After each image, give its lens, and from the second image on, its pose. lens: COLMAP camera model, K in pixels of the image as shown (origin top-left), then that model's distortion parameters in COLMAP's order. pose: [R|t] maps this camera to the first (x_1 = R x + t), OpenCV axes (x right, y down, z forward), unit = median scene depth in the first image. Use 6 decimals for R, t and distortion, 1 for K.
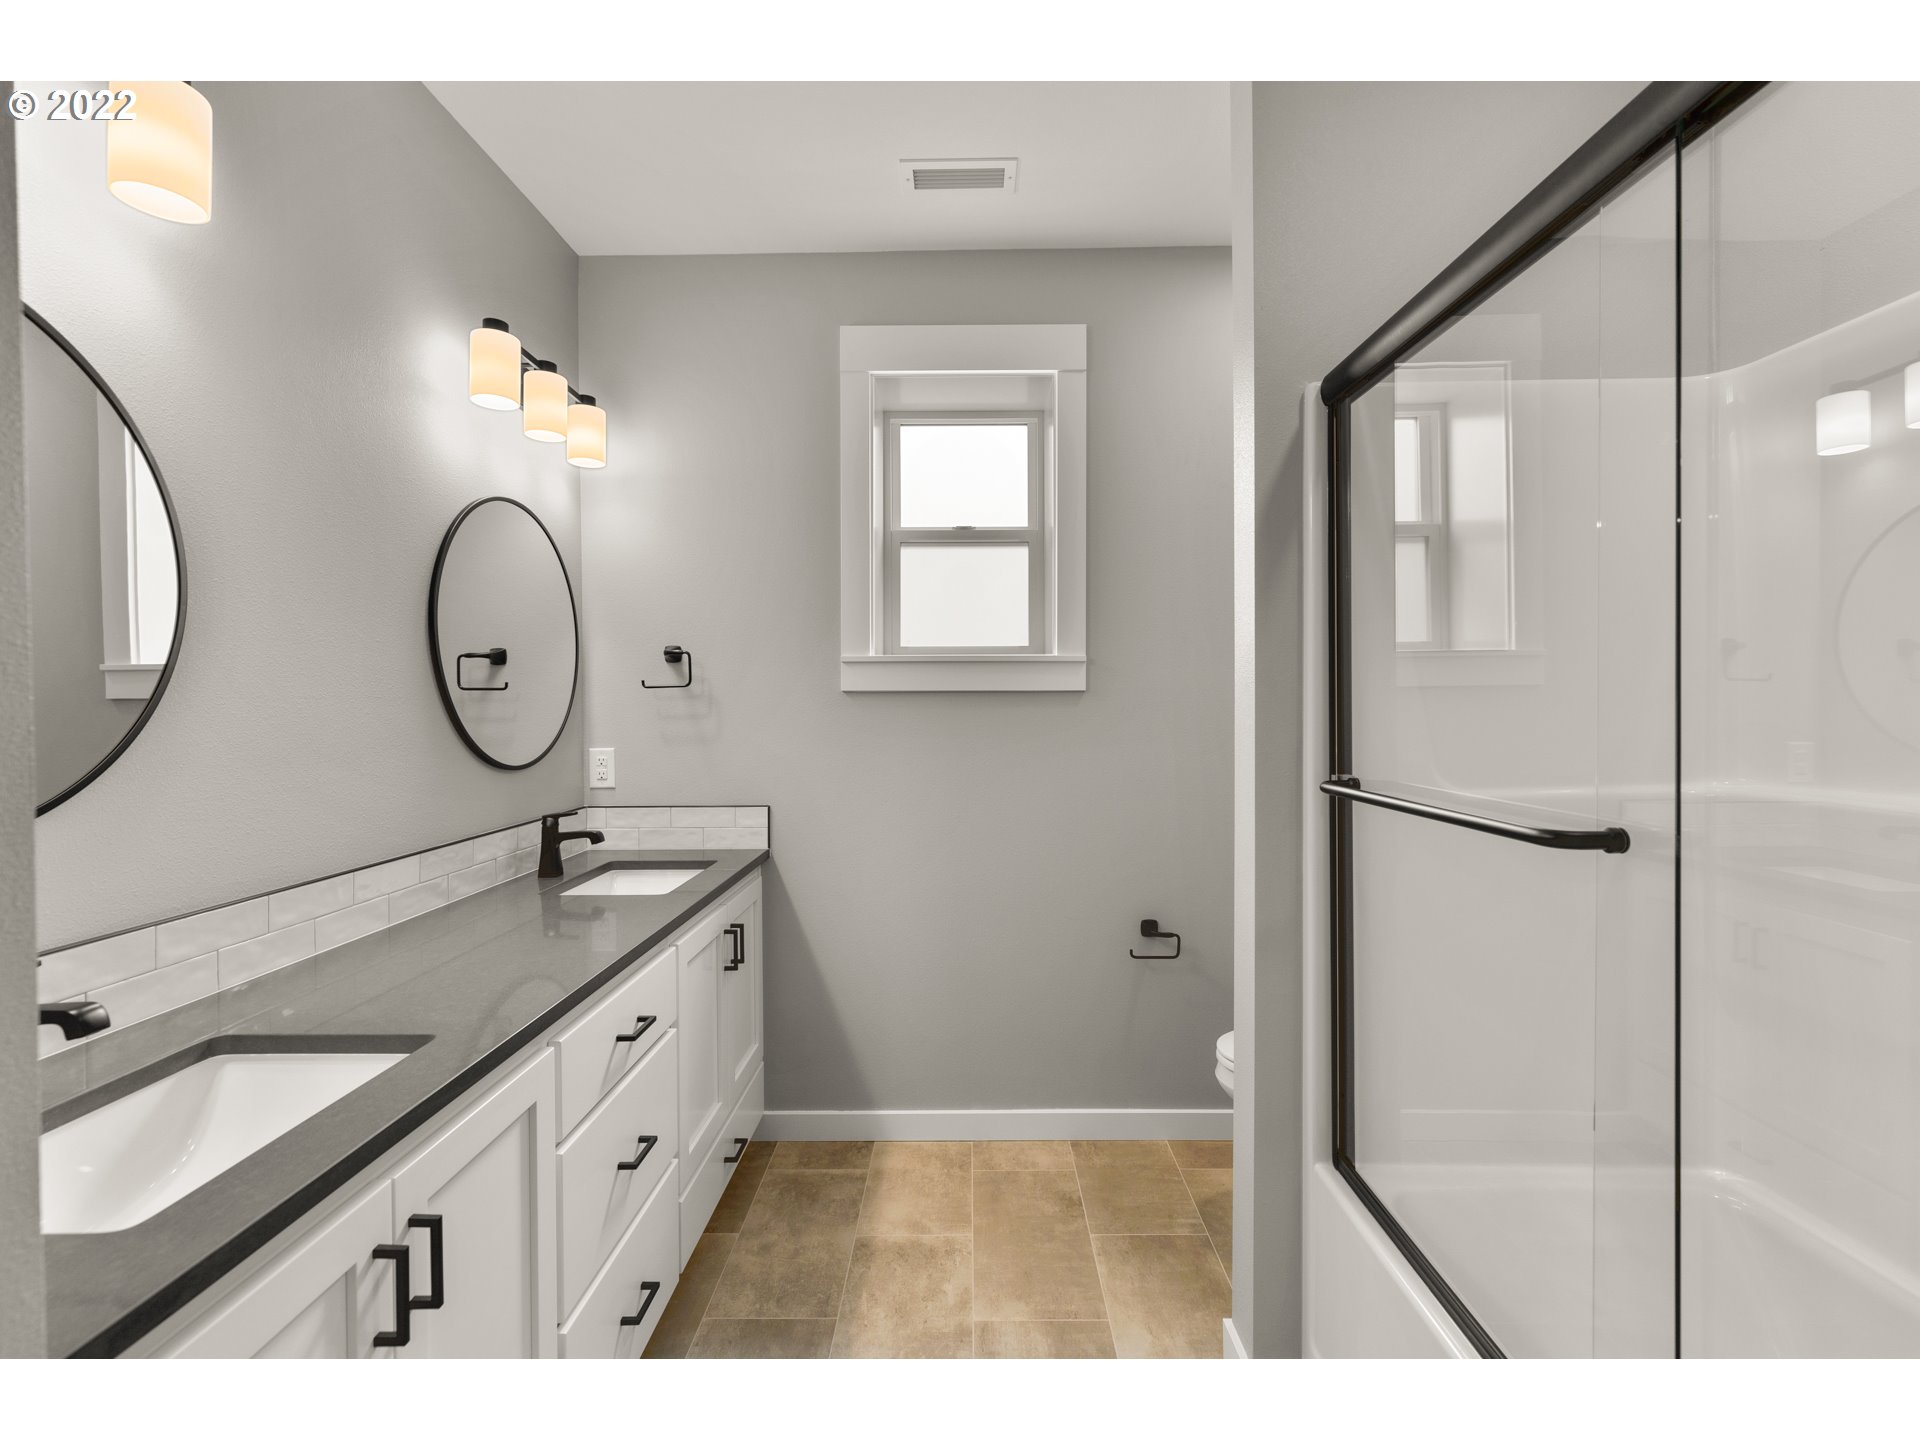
lens RADIAL K [[869.9, 0, 961.6], [0, 869.9, 708.3], [0, 0, 1]] dist [0.000649, 0.000095]
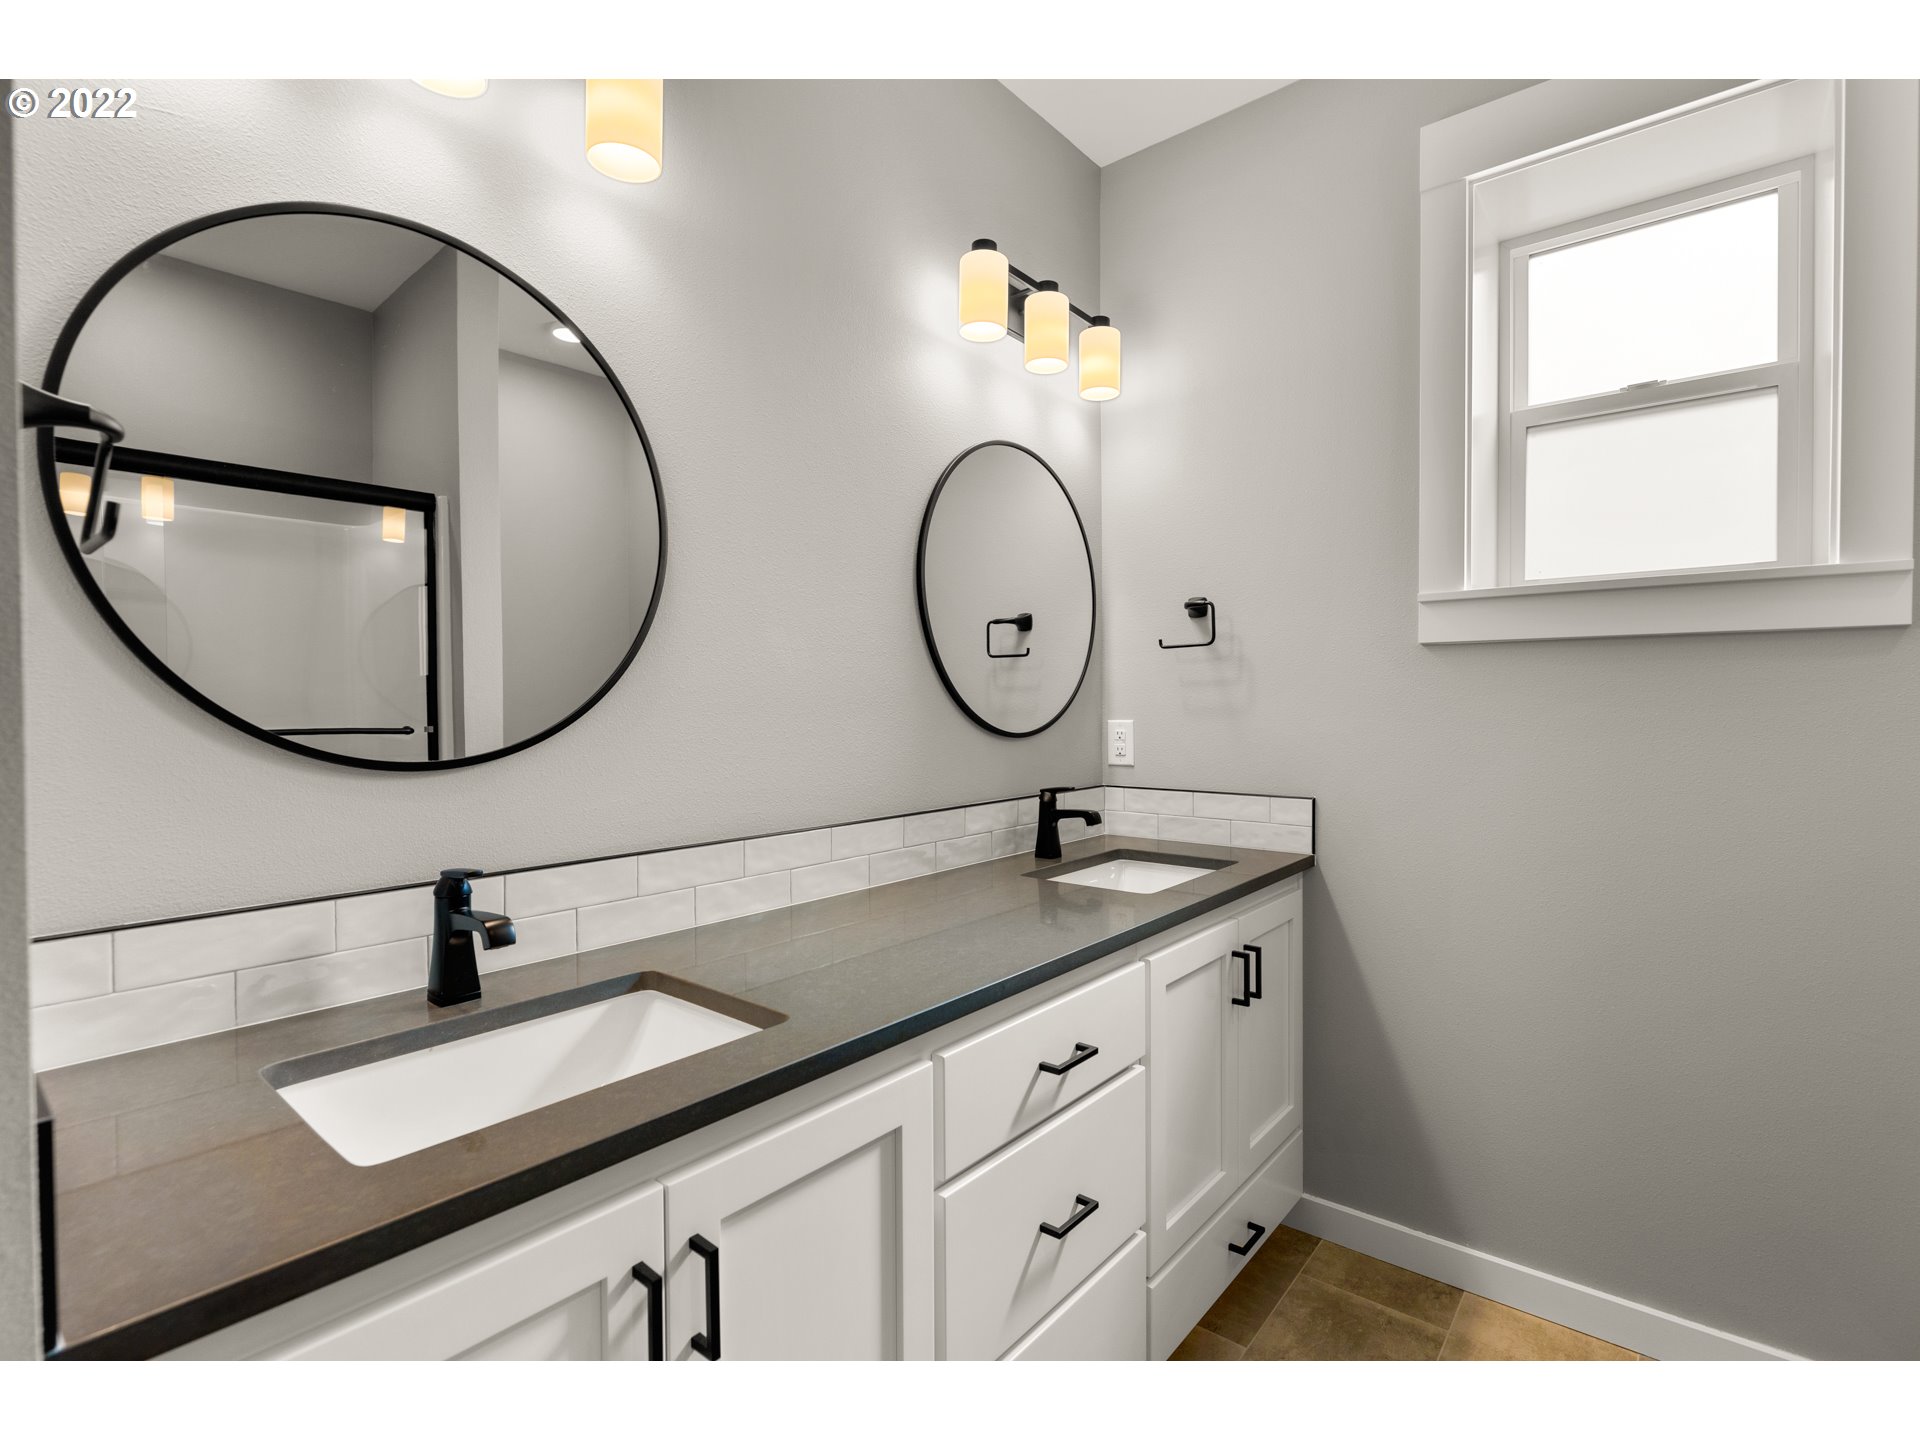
lens RADIAL K [[904.6, 0, 957.3], [0, 904.6, 713.9], [0, 0, 1]] dist [-0.013328, 0.005061]
pose [[0.774777, 0.009101, -0.632169, 0.040824], [-0.003168, 0.999940, 0.010512, 0.035685], [0.632227, -0.006141, 0.774759, 0.220528]]
